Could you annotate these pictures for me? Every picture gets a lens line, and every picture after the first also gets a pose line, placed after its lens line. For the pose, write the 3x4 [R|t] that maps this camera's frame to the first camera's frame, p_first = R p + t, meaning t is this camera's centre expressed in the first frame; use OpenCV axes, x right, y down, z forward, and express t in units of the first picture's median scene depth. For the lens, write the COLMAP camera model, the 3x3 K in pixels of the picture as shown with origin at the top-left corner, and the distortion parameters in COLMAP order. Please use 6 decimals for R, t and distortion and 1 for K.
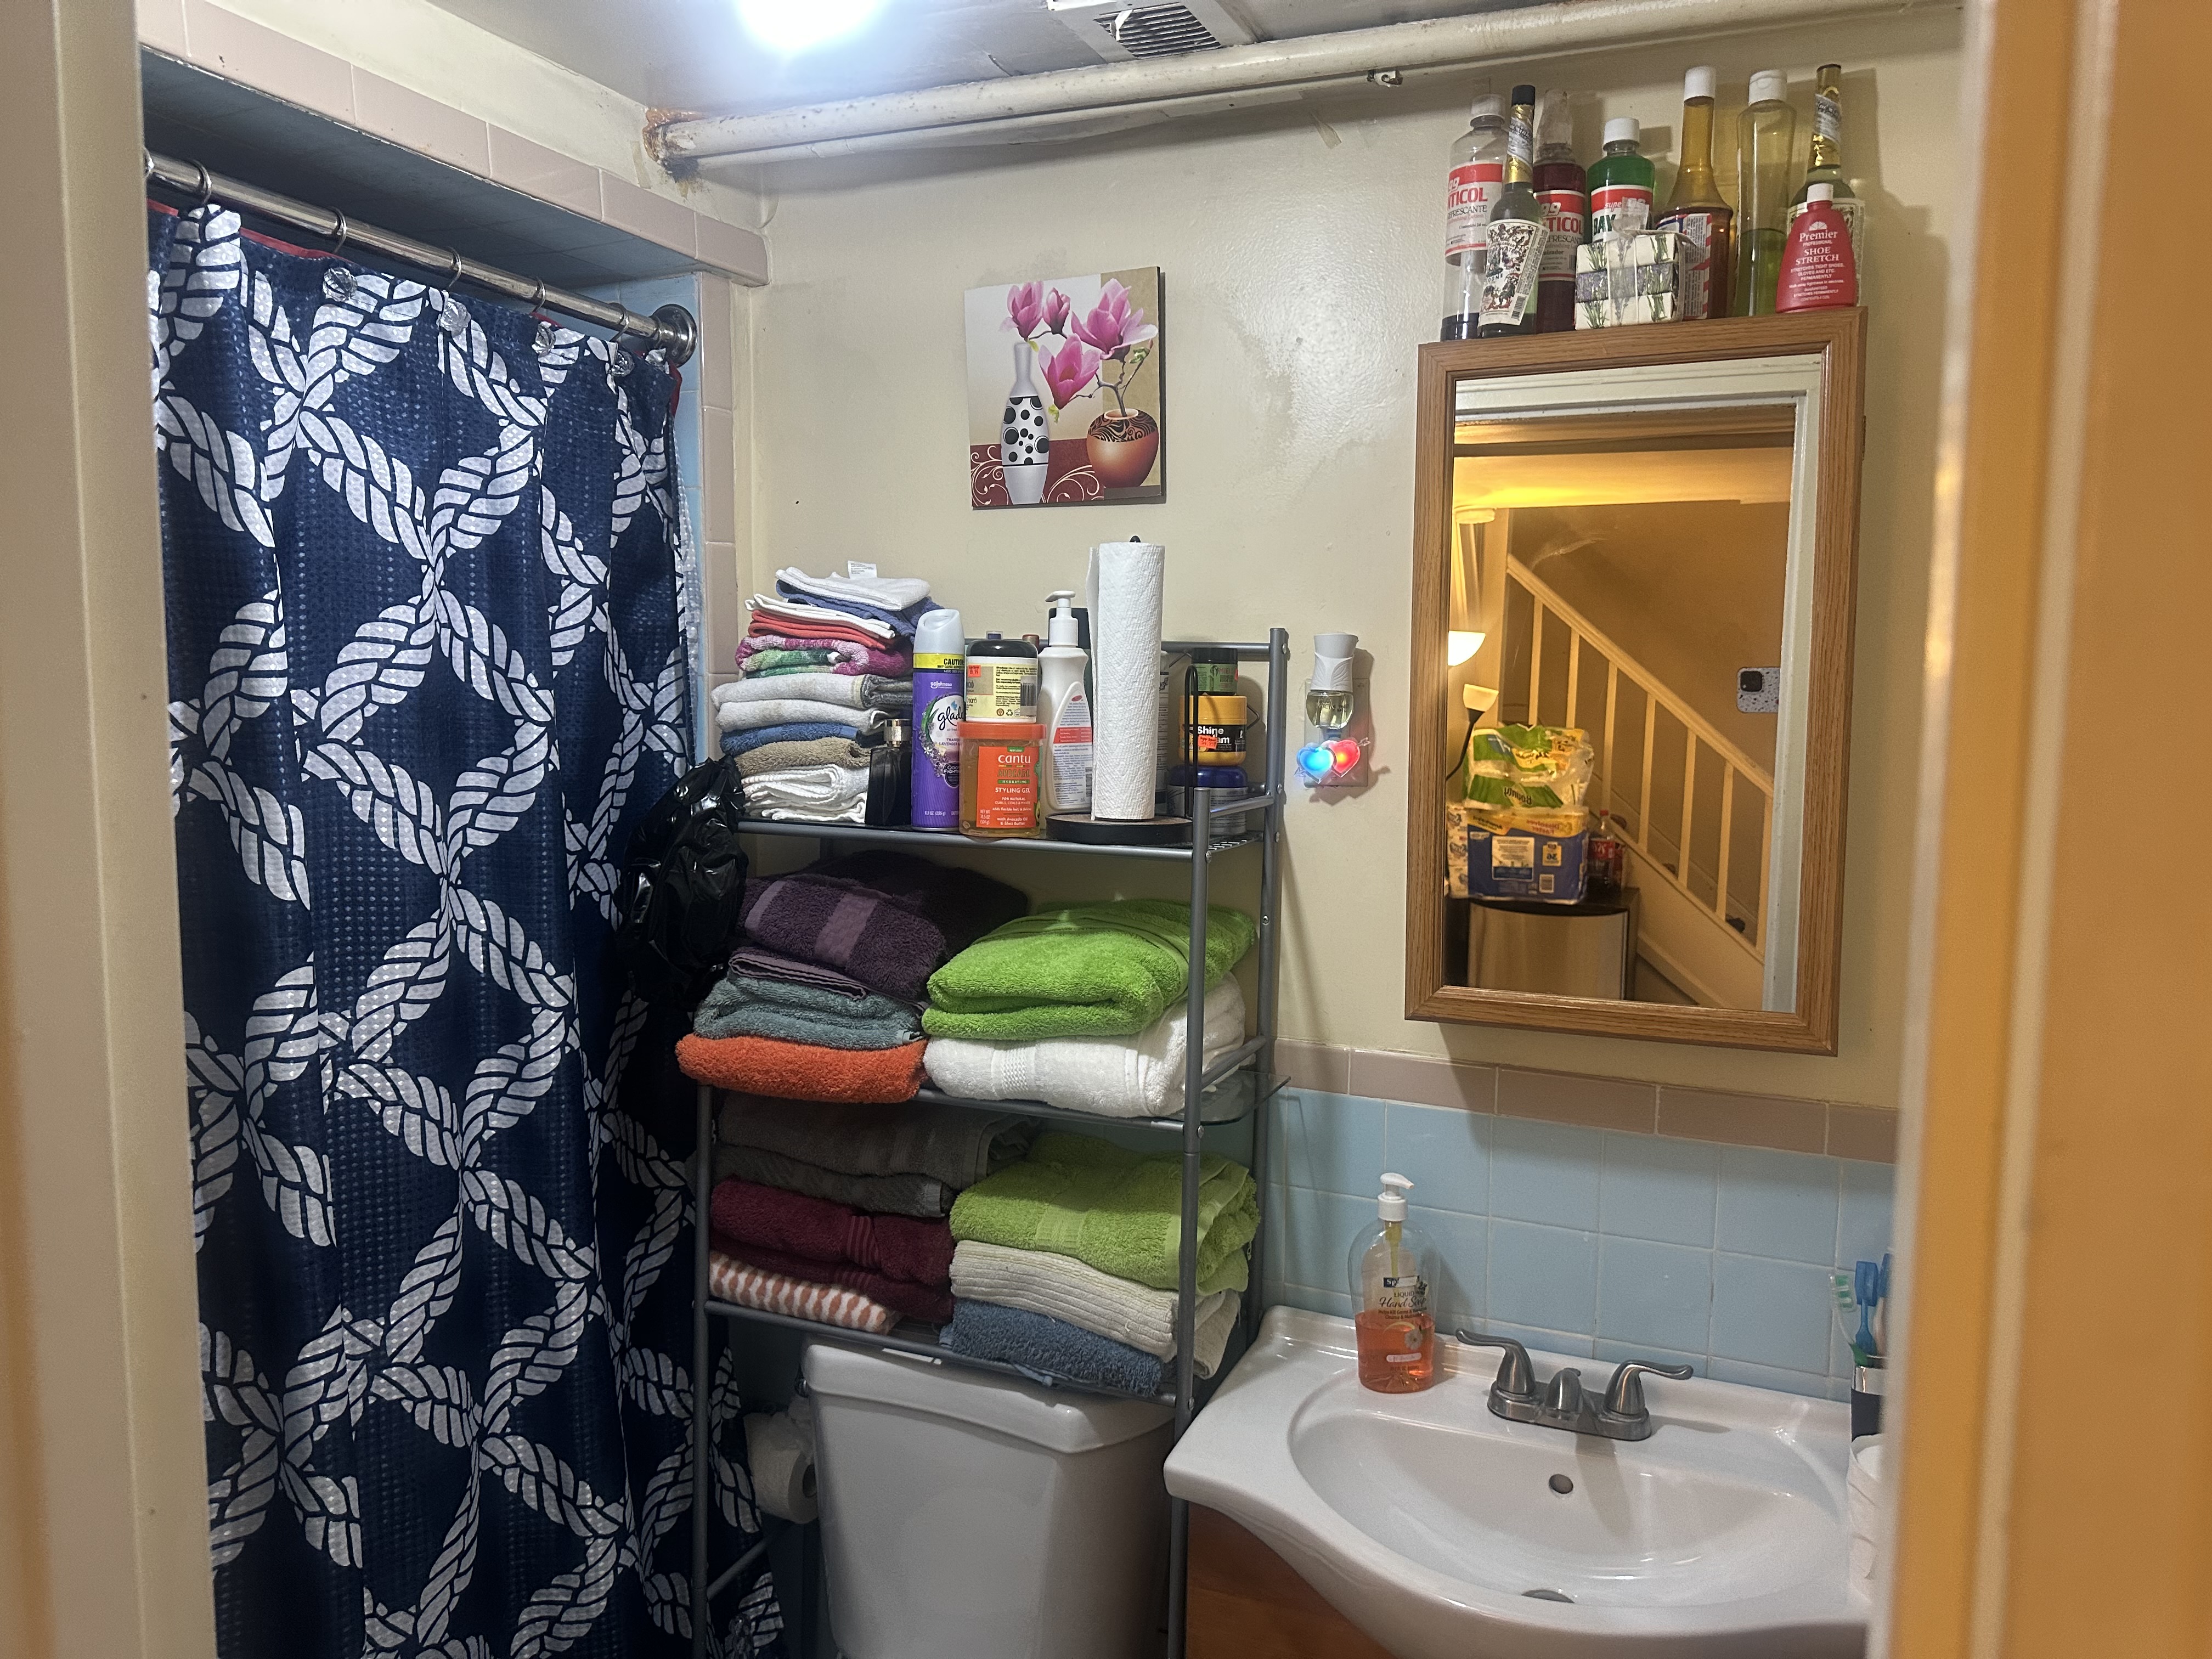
lens RADIAL K [[1556.2, 0, 1133.0], [0, 1556.2, 820.7], [0, 0, 1]] dist [0.224817, -0.459812]
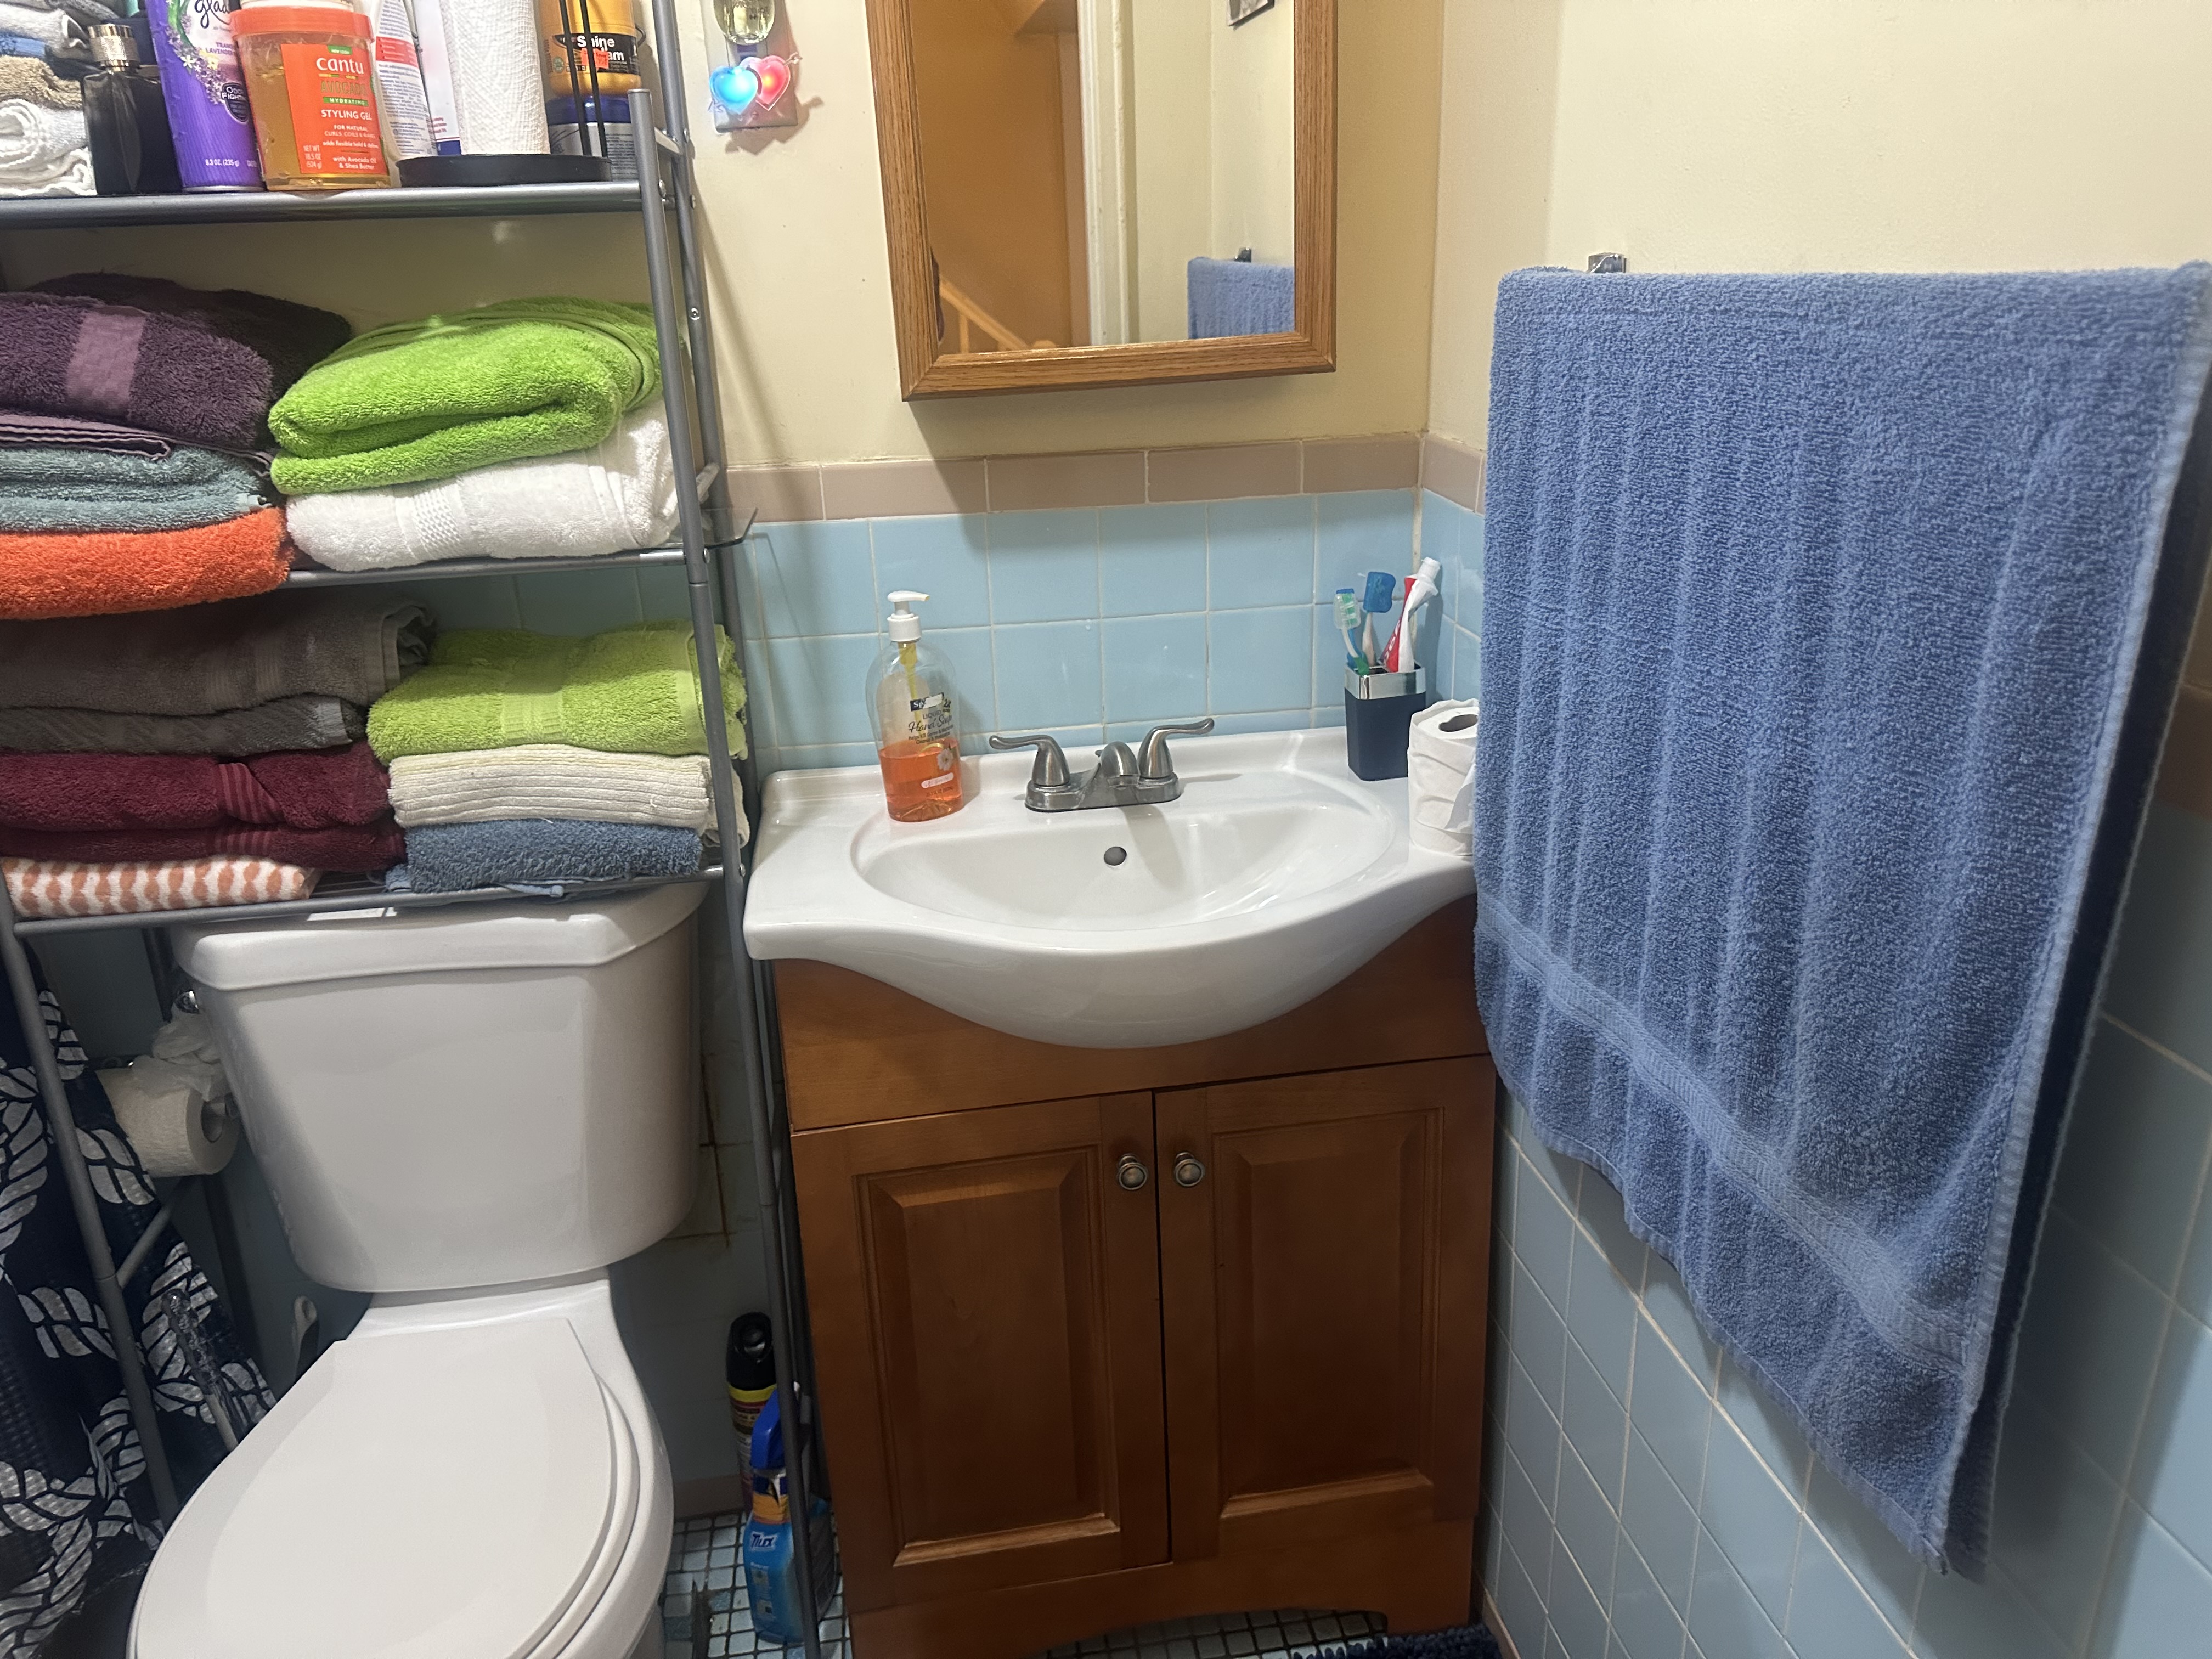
lens RADIAL K [[1615.4, 0, 1109.3], [0, 1615.4, 898.4], [0, 0, 1]] dist [-0.006717, -0.004701]
pose [[0.856519, -0.226344, 0.463836, -0.189646], [0.094024, 0.952097, 0.290984, 0.131573], [-0.507479, -0.205622, 0.836770, 0.139818]]
